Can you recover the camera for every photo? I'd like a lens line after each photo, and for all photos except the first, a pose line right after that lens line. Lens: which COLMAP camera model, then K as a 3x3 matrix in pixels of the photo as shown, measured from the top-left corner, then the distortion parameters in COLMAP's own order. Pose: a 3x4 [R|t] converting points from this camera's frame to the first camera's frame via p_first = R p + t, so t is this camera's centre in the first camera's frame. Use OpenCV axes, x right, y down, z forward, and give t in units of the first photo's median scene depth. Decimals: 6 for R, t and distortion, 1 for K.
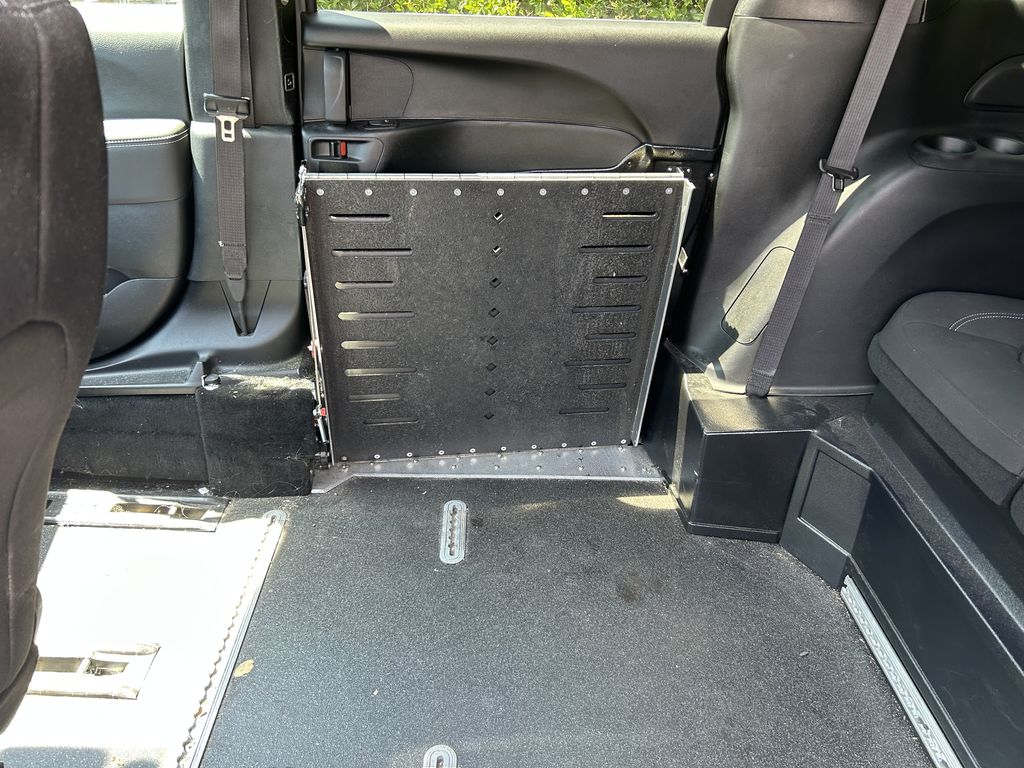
lens RADIAL K [[770.0, 0, 507.5], [0, 770.0, 386.6], [0, 0, 1]] dist [0.028402, -0.032607]
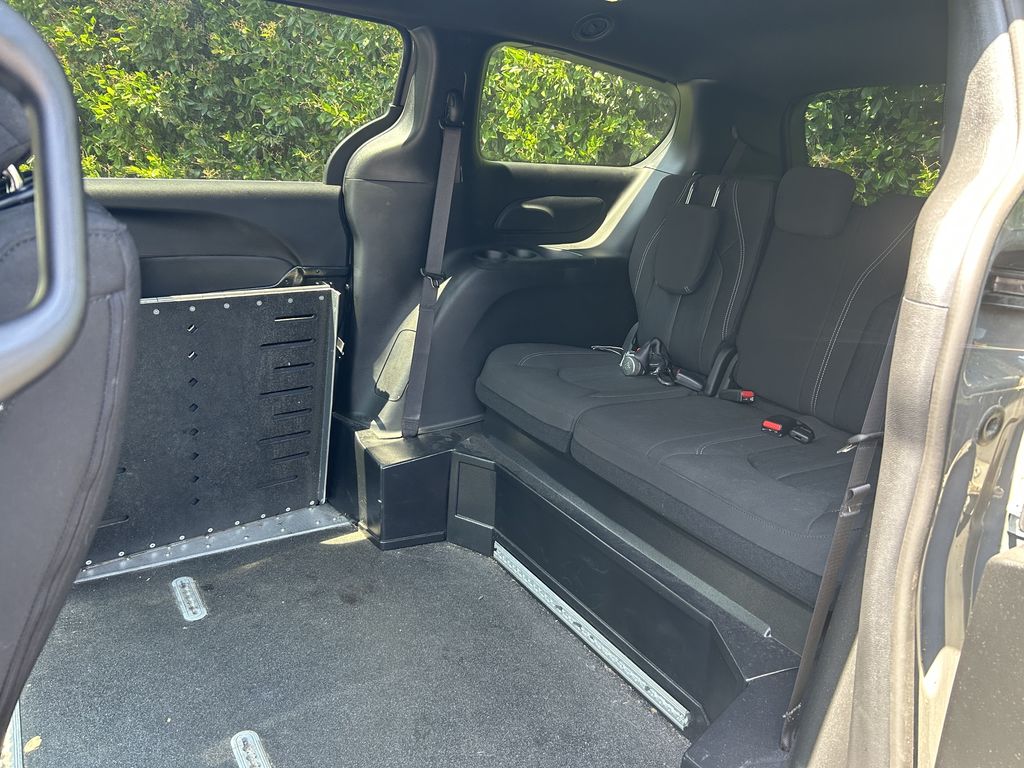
lens RADIAL K [[770.0, 0, 512.3], [0, 770.0, 389.8], [0, 0, 1]] dist [0.028402, -0.032607]
pose [[0.861629, -0.140108, 0.487817, -0.185127], [0.215768, 0.971081, -0.102202, 0.114415], [-0.459391, 0.193316, 0.866942, -0.300877]]
